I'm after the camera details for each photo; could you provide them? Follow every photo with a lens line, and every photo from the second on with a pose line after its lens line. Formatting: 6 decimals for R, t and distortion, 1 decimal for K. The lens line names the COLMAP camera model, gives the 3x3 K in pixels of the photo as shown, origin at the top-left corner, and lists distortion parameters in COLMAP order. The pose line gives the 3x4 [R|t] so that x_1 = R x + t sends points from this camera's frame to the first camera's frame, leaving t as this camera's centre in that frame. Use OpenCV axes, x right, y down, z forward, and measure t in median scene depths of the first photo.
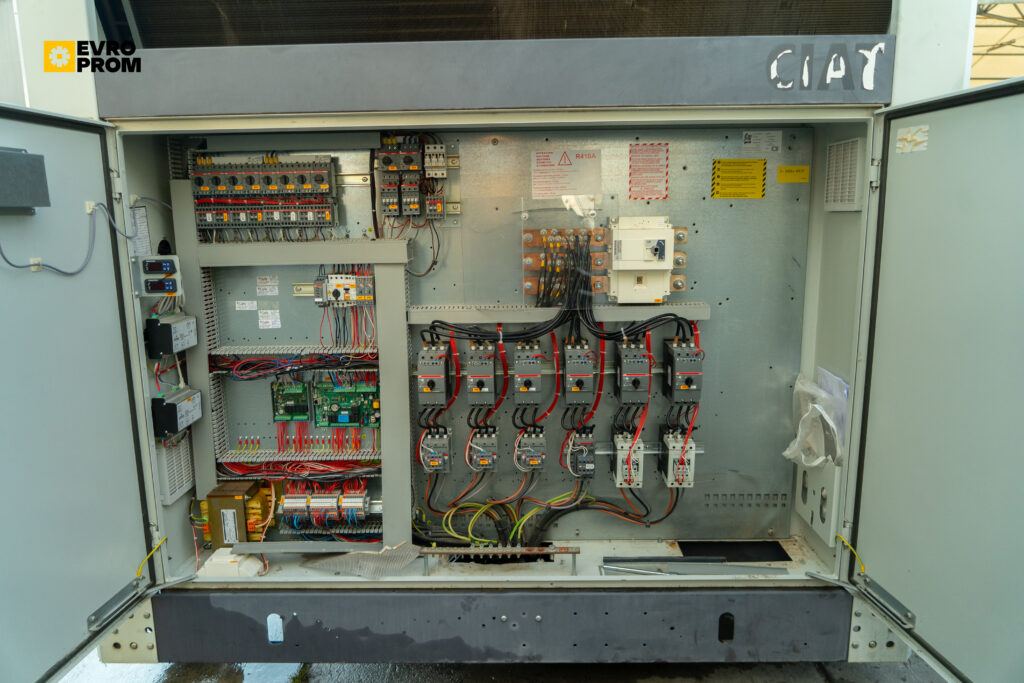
lens RADIAL K [[684.1, 0, 513.5], [0, 684.1, 336.4], [0, 0, 1]] dist [-0.024172, 0.000273]
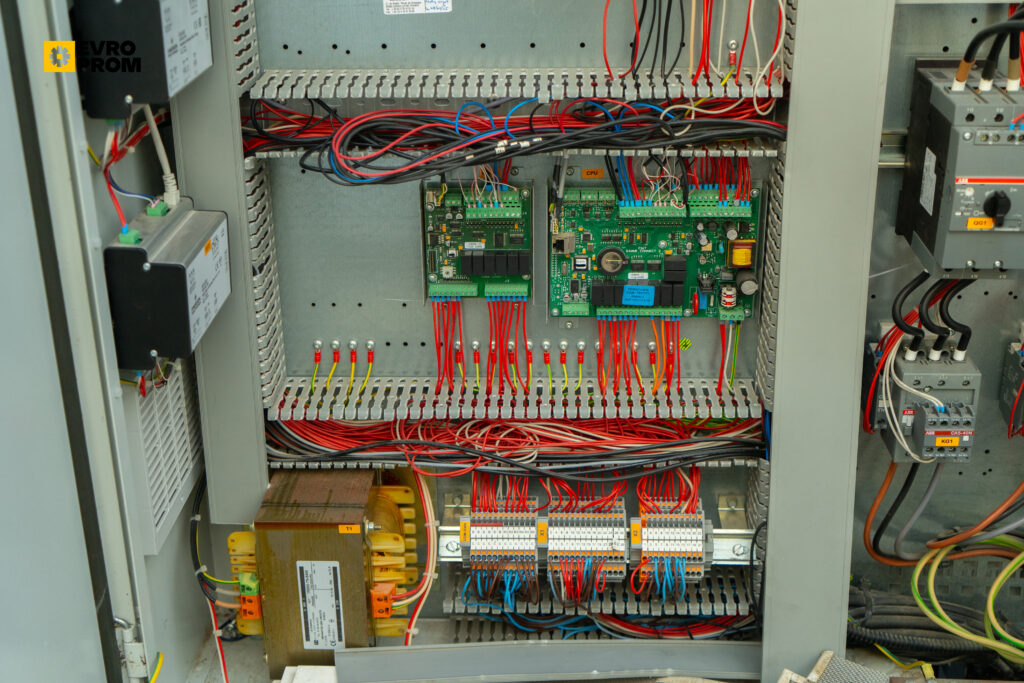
lens RADIAL K [[1305.7, 0, 512.0], [0, 1305.7, 341.5], [0, 0, 1]] dist [-0.006095, -0.010359]
pose [[0.999702, 0.012940, -0.020708, -0.302027], [-0.007768, 0.972512, 0.232724, -0.005111], [0.023150, -0.232494, 0.972322, 0.381681]]
